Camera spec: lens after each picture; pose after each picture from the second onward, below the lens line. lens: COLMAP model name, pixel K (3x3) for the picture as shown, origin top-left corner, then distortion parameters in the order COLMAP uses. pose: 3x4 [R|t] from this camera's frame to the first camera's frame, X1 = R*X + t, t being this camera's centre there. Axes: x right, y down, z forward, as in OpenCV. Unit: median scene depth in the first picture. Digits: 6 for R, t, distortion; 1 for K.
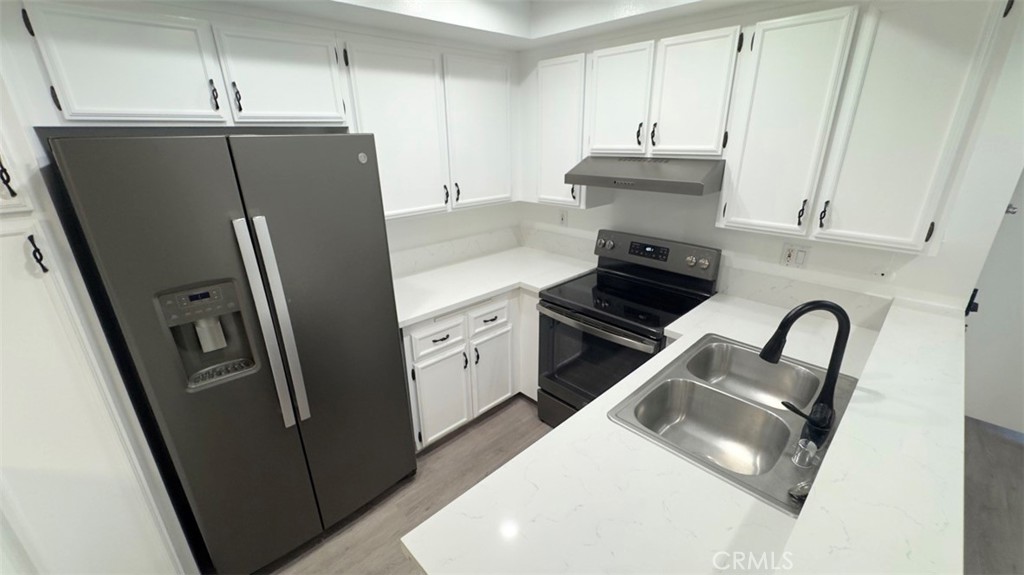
lens RADIAL K [[410.4, 0, 510.8], [0, 410.4, 288.8], [0, 0, 1]] dist [-0.000749, 0.000002]
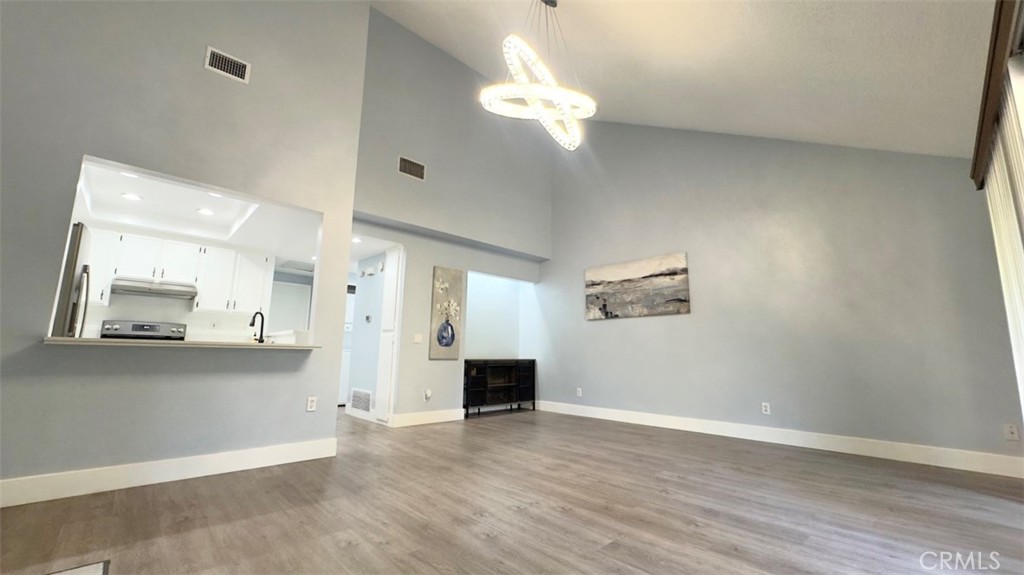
lens RADIAL K [[410.4, 0, 510.8], [0, 410.4, 288.8], [0, 0, 1]] dist [-0.000749, 0.000002]
pose [[0.007335, 0.168469, 0.985680, -1.912577], [0.335882, 0.928022, -0.161114, 0.749545], [-0.941876, 0.332254, -0.049779, -0.738643]]
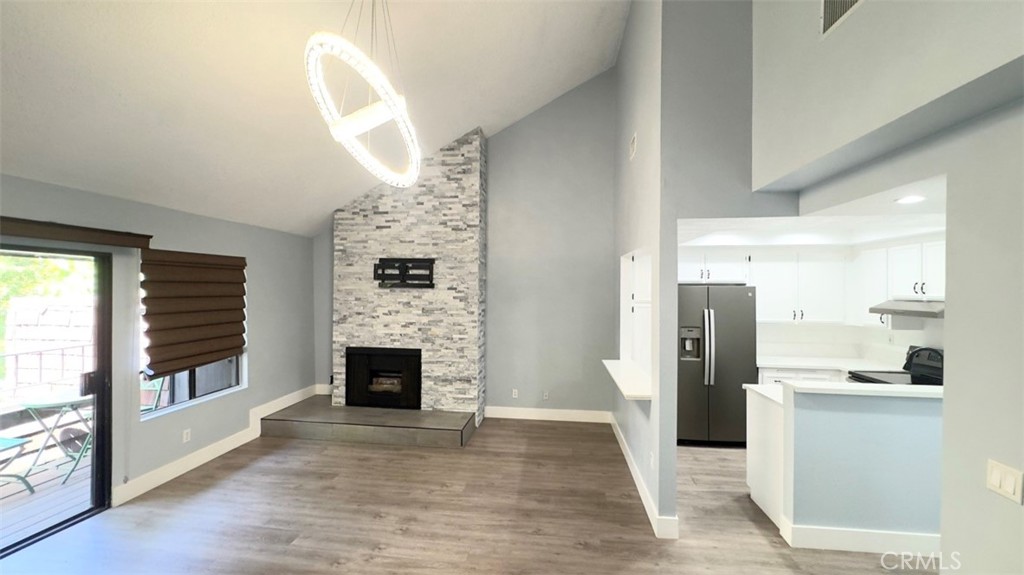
lens RADIAL K [[410.4, 0, 510.8], [0, 410.4, 288.8], [0, 0, 1]] dist [-0.000749, 0.000002]
pose [[0.633907, 0.015371, -0.773257, 0.572388], [-0.282784, 0.935182, -0.213234, 0.524693], [0.719858, 0.353835, 0.597165, -1.385128]]
